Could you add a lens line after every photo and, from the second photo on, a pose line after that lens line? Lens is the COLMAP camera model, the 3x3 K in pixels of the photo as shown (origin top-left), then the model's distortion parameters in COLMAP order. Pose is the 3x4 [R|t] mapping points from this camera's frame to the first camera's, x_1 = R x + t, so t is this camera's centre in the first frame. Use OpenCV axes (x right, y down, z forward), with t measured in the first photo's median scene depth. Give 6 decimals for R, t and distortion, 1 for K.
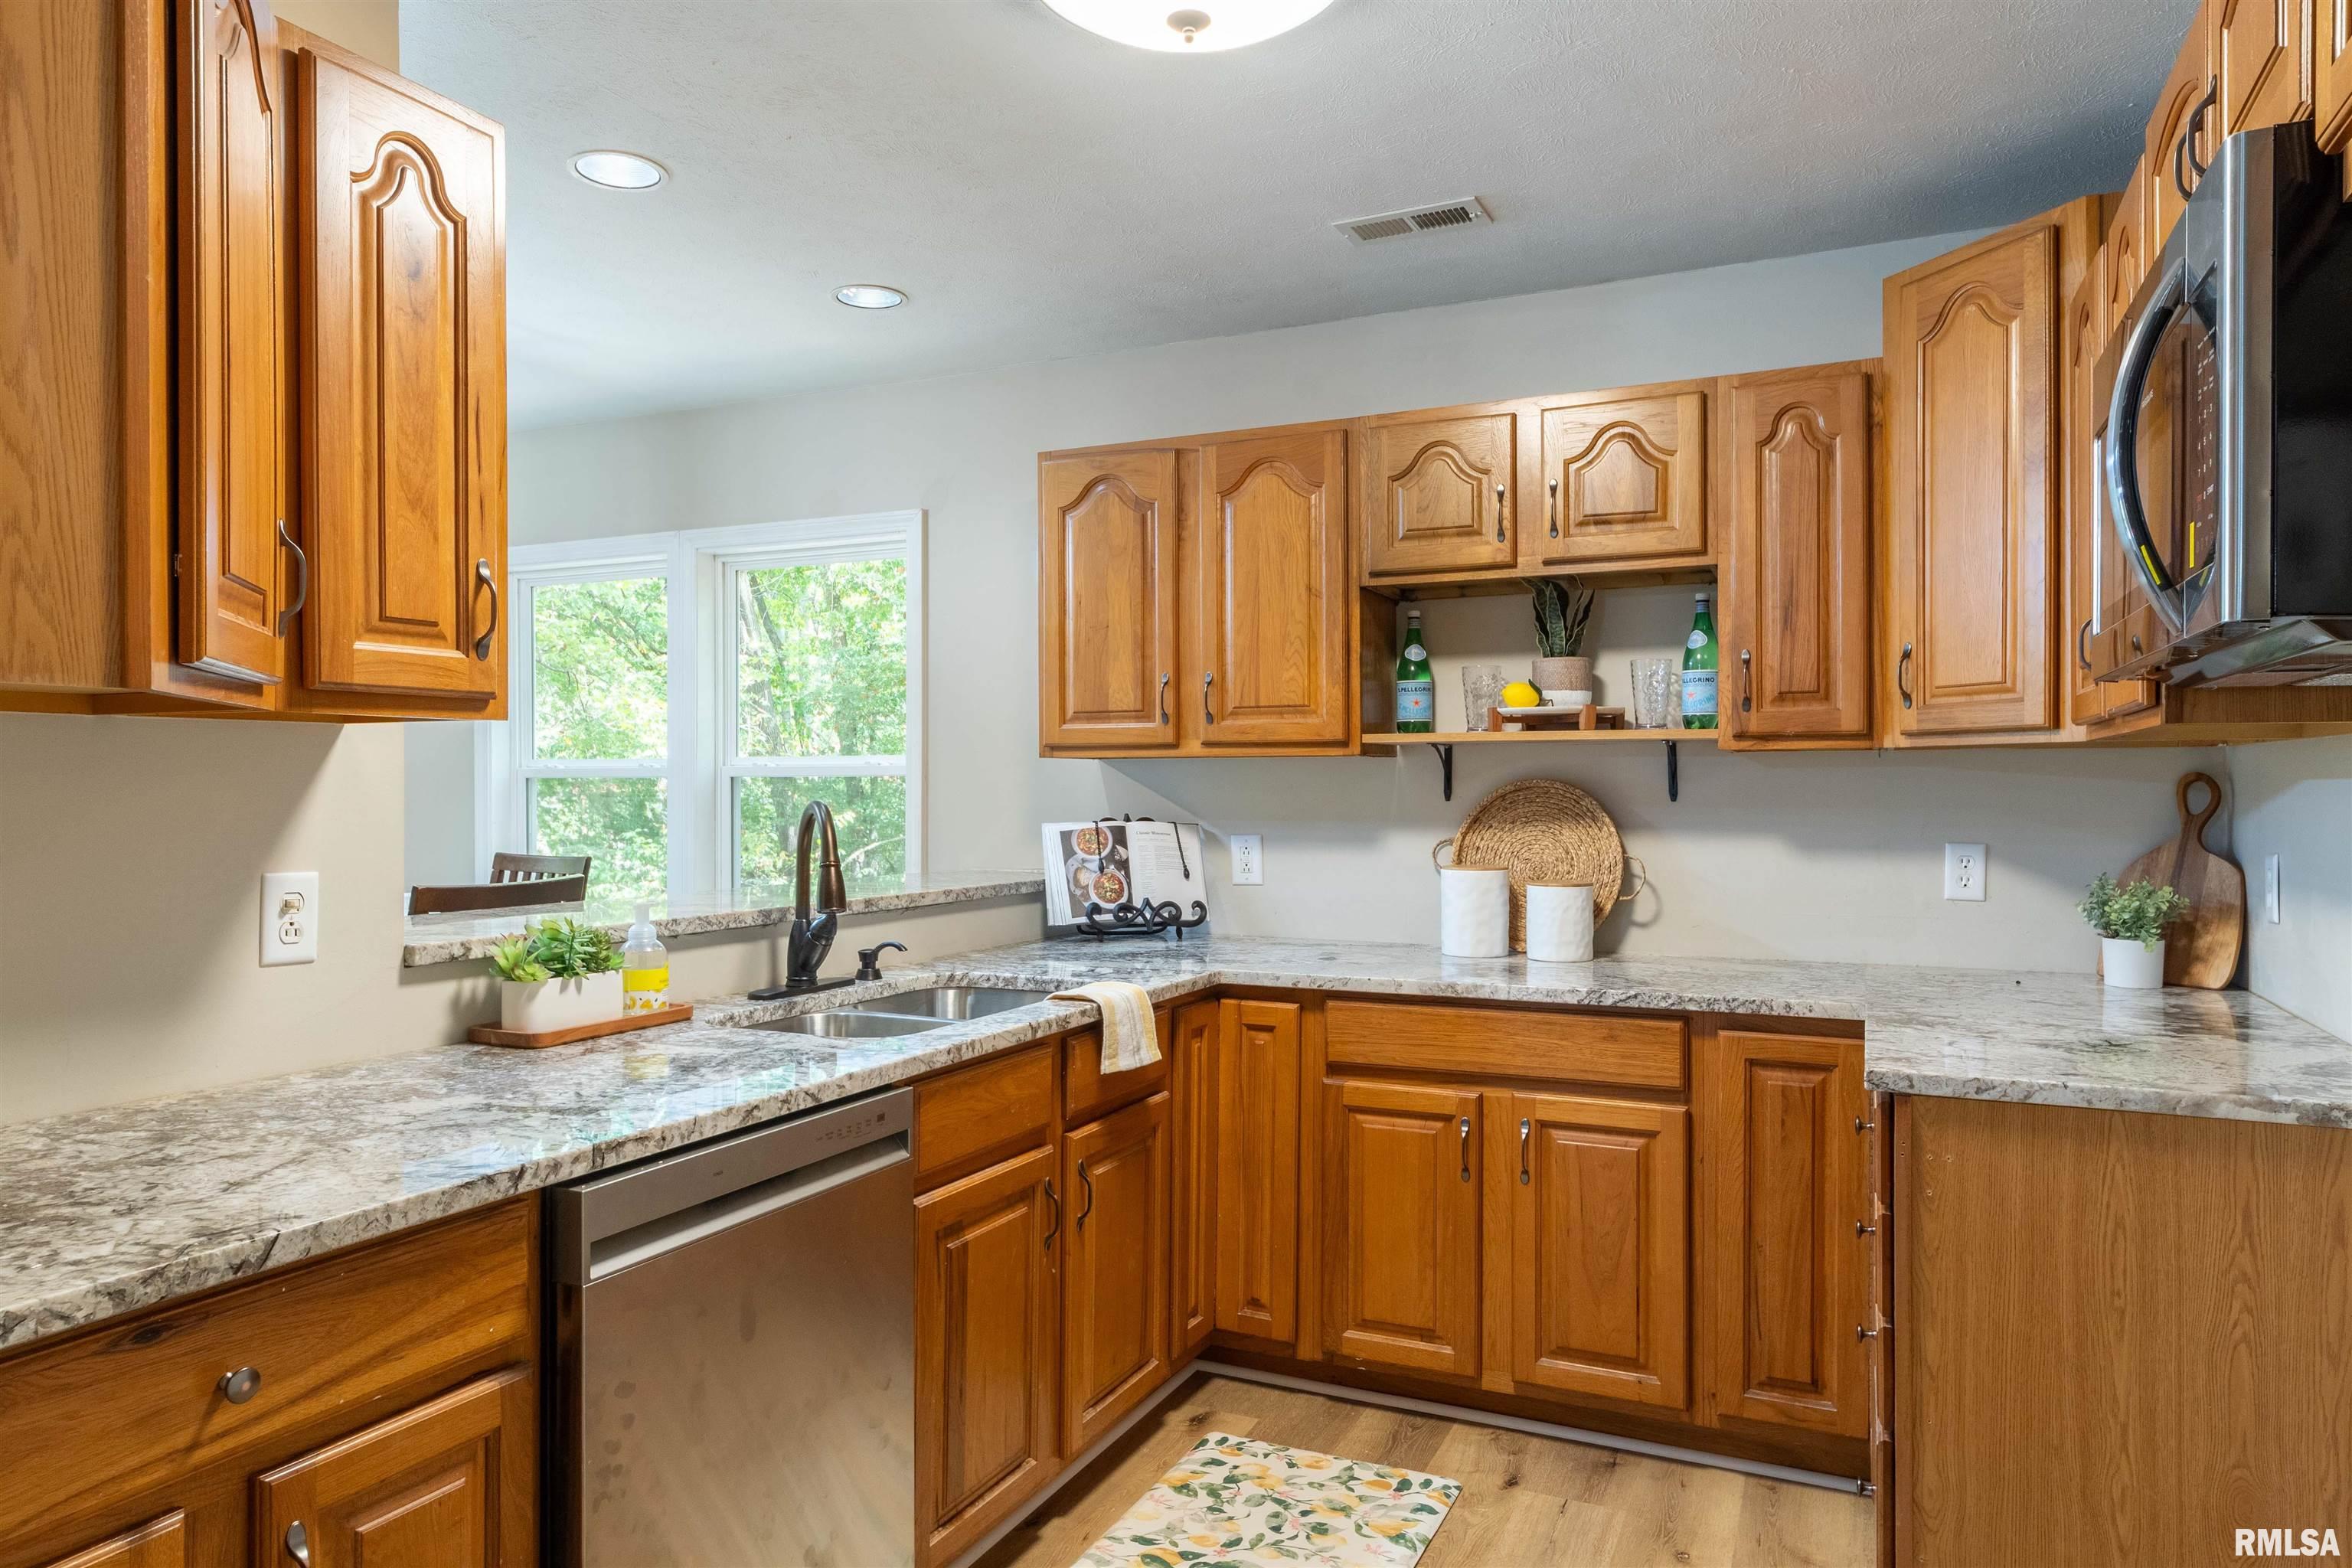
lens RADIAL K [[1455.6, 0, 1176.0], [0, 1455.6, 784.0], [0, 0, 1]] dist [-0.006249, 0.000434]
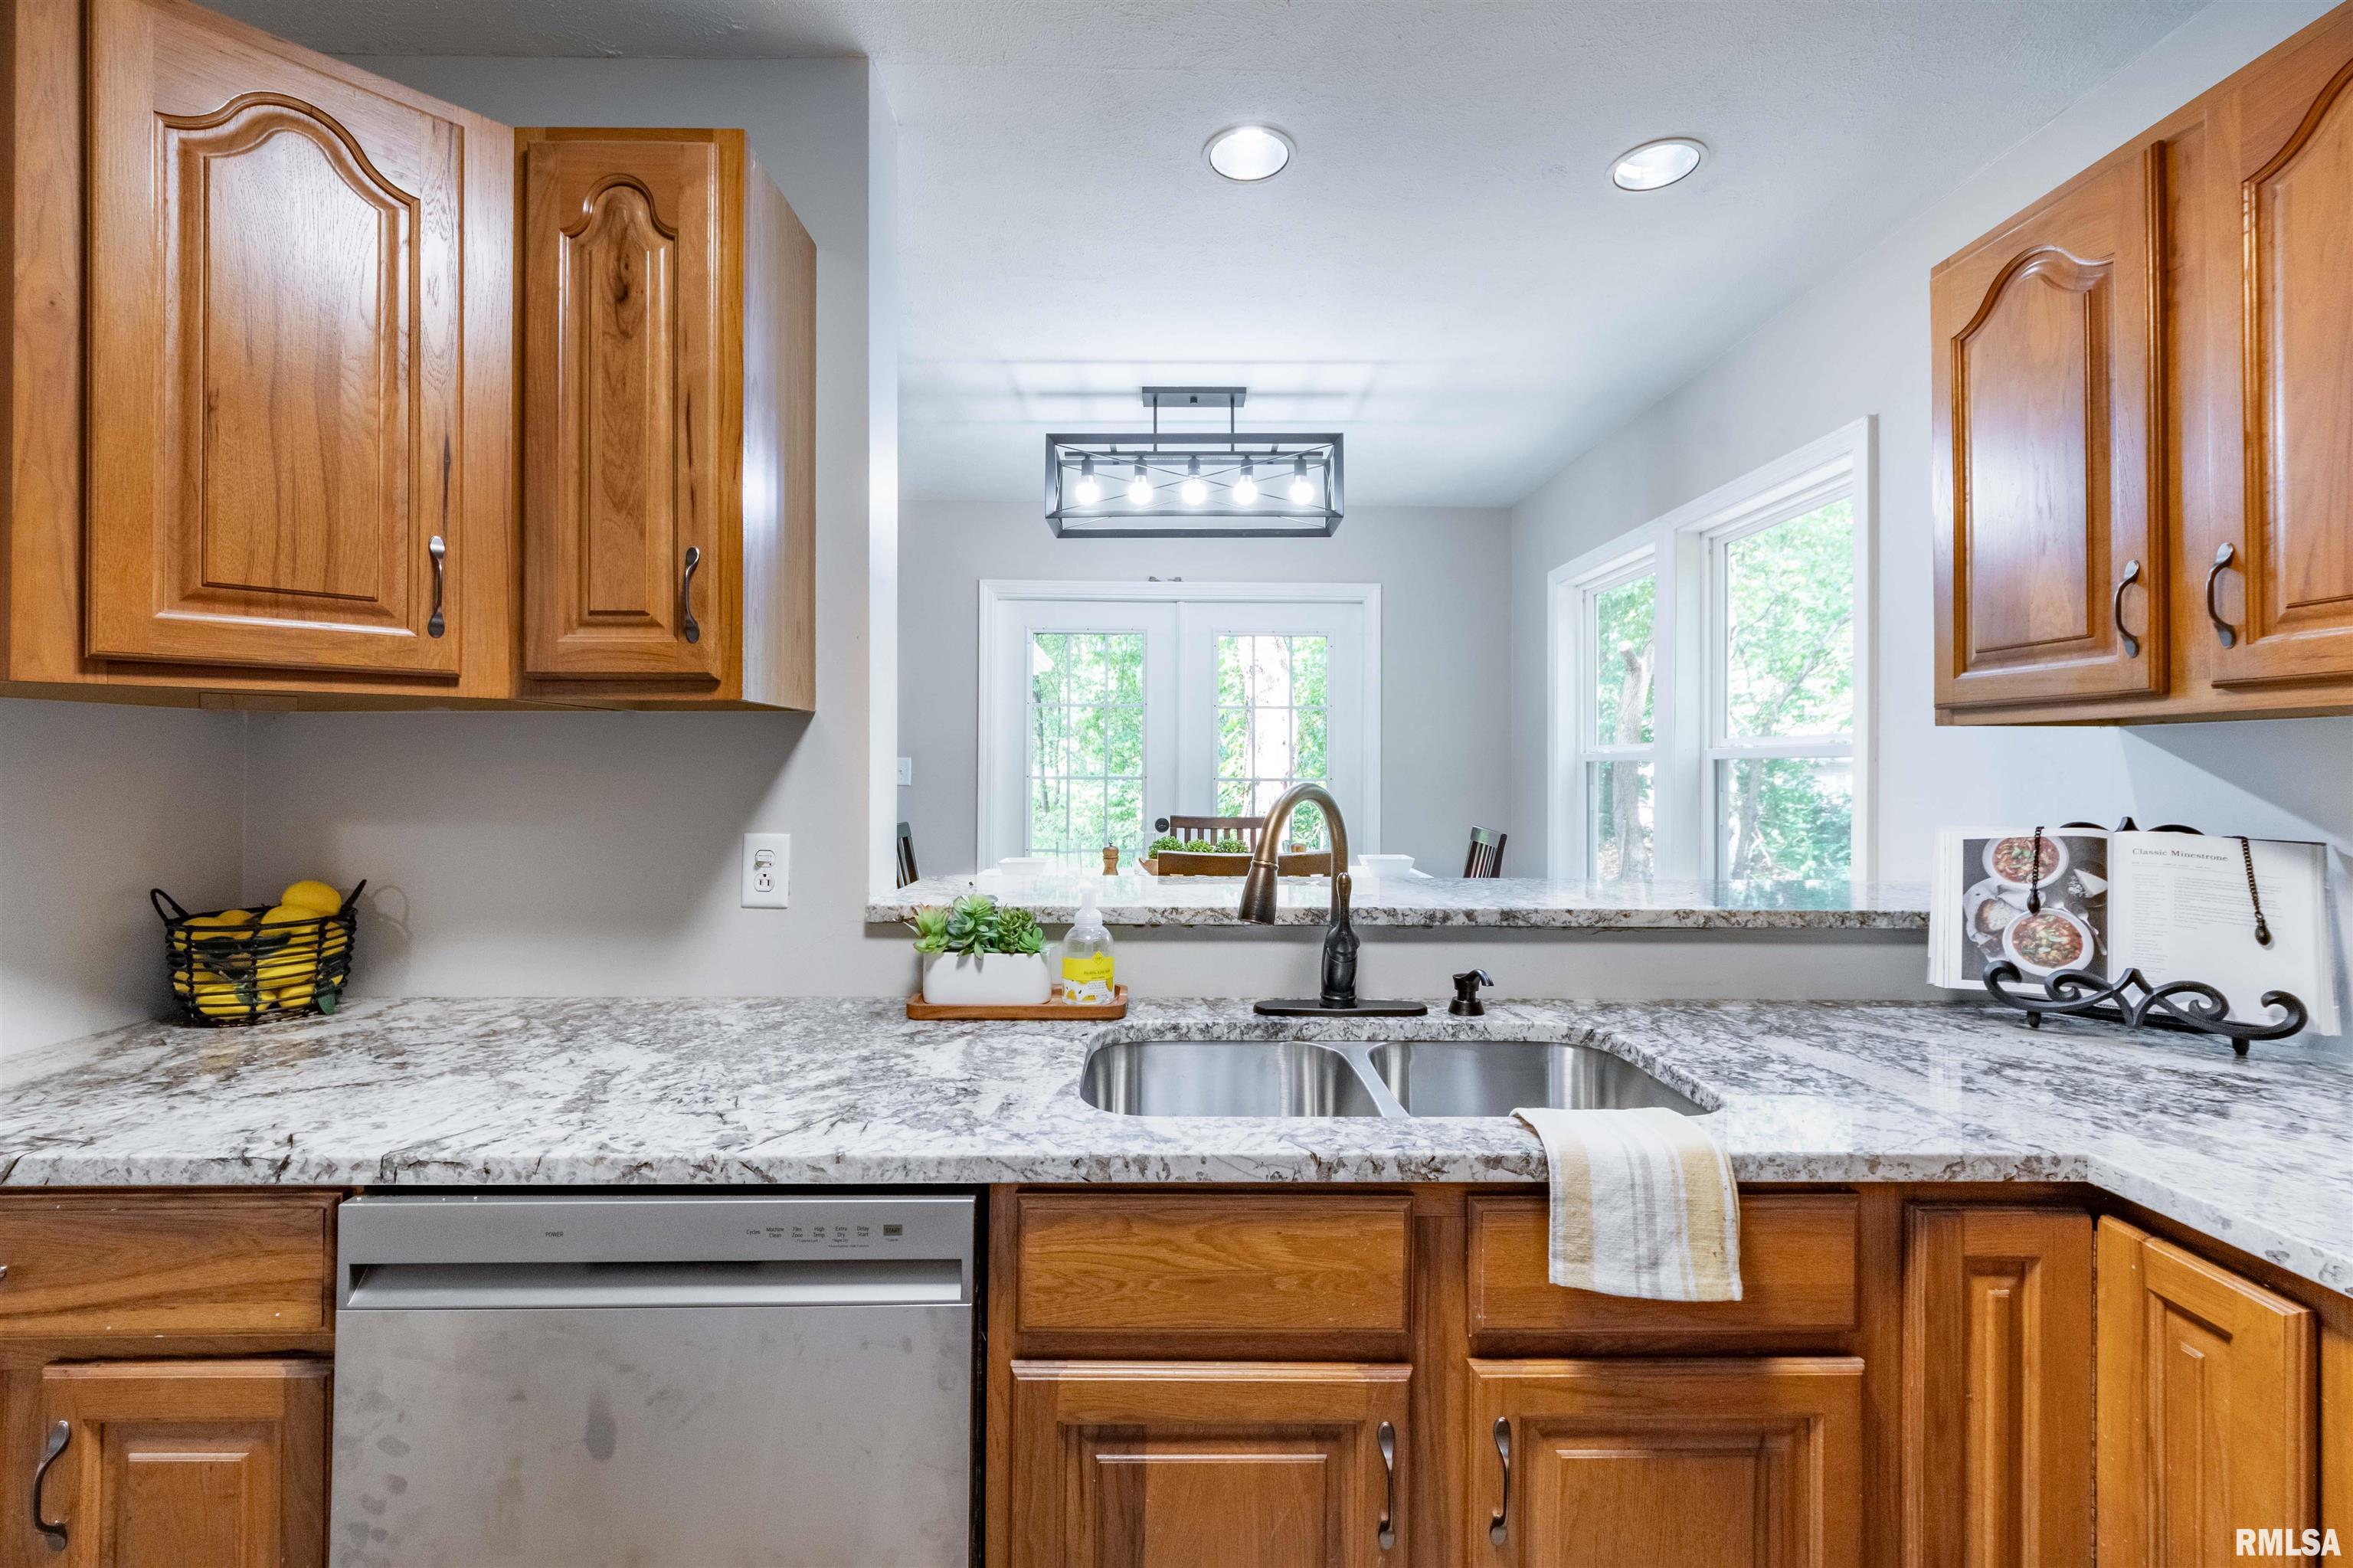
lens RADIAL K [[1003.8, 0, 1177.8], [0, 1003.8, 755.7], [0, 0, 1]] dist [0.004933, -0.001016]
pose [[0.445221, -0.008575, -0.895380, 0.229392], [-0.003293, 0.999932, -0.011214, 0.002481], [0.895415, 0.007941, 0.445162, 0.691714]]
